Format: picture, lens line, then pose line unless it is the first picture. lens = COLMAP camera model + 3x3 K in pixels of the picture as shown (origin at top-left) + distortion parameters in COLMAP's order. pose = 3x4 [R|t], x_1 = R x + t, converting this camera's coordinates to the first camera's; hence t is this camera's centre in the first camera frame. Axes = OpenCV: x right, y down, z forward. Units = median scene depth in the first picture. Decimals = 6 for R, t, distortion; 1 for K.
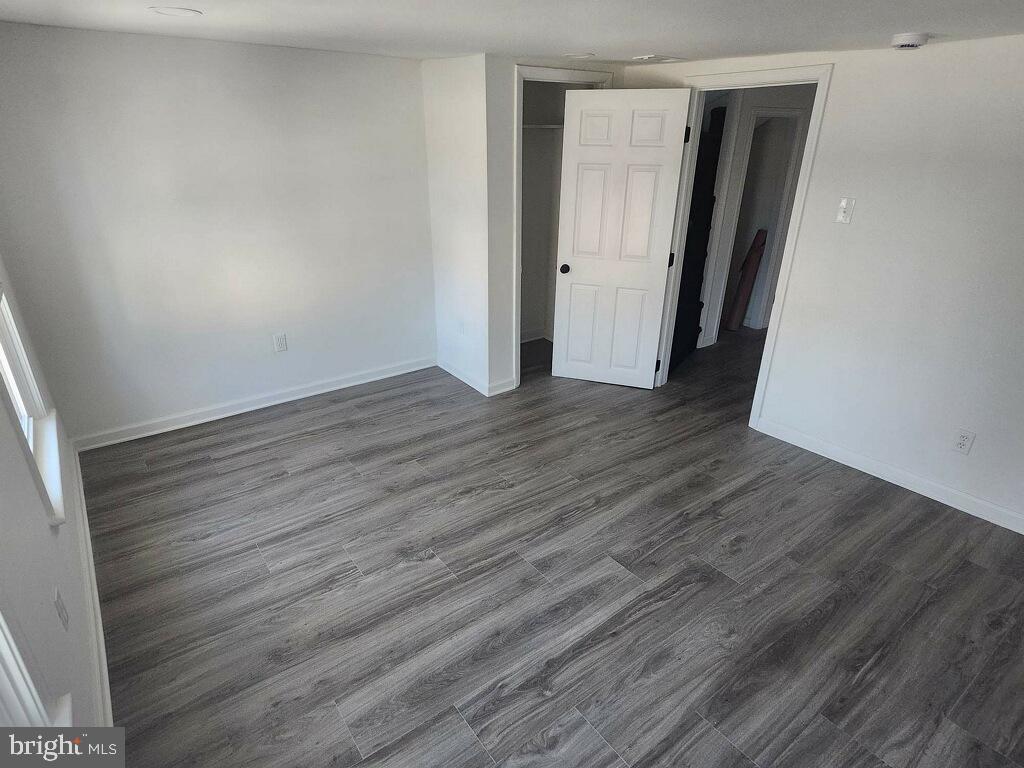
lens RADIAL K [[573.0, 0, 512.2], [0, 573.0, 388.3], [0, 0, 1]] dist [0.011007, 0.001388]
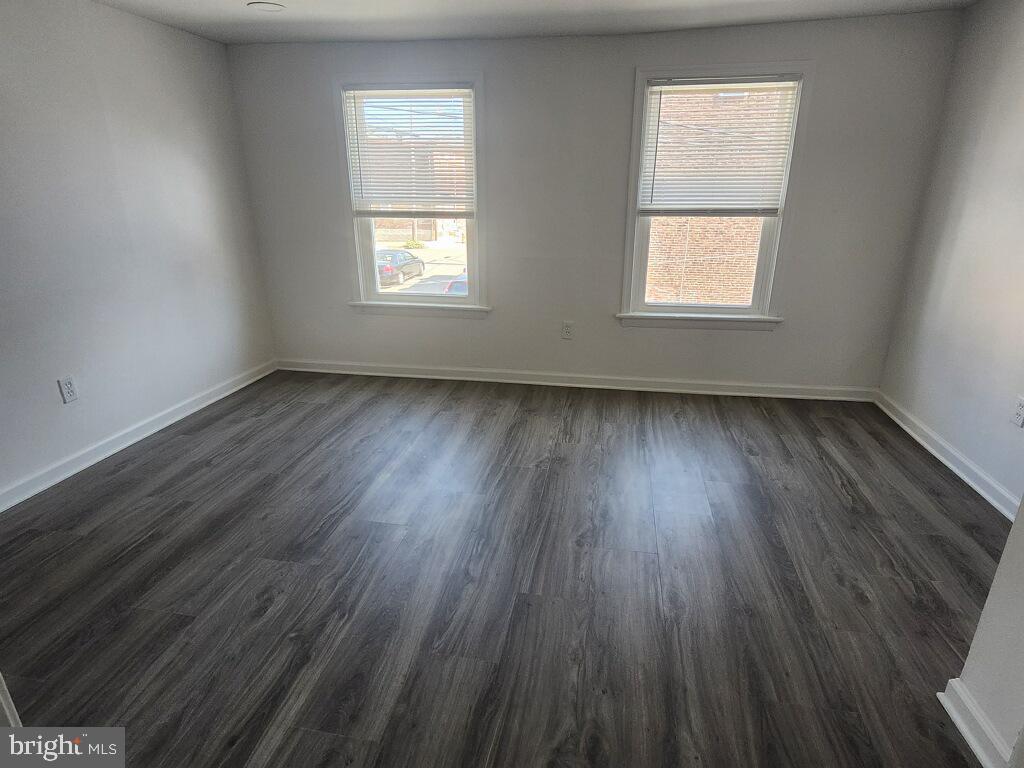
lens RADIAL K [[573.0, 0, 512.7], [0, 573.0, 383.8], [0, 0, 1]] dist [0.011007, 0.001388]
pose [[-0.719833, 0.226341, -0.656209, 0.554636], [-0.286234, 0.764446, 0.577661, -0.431625], [0.632385, 0.603649, -0.485487, 1.326757]]
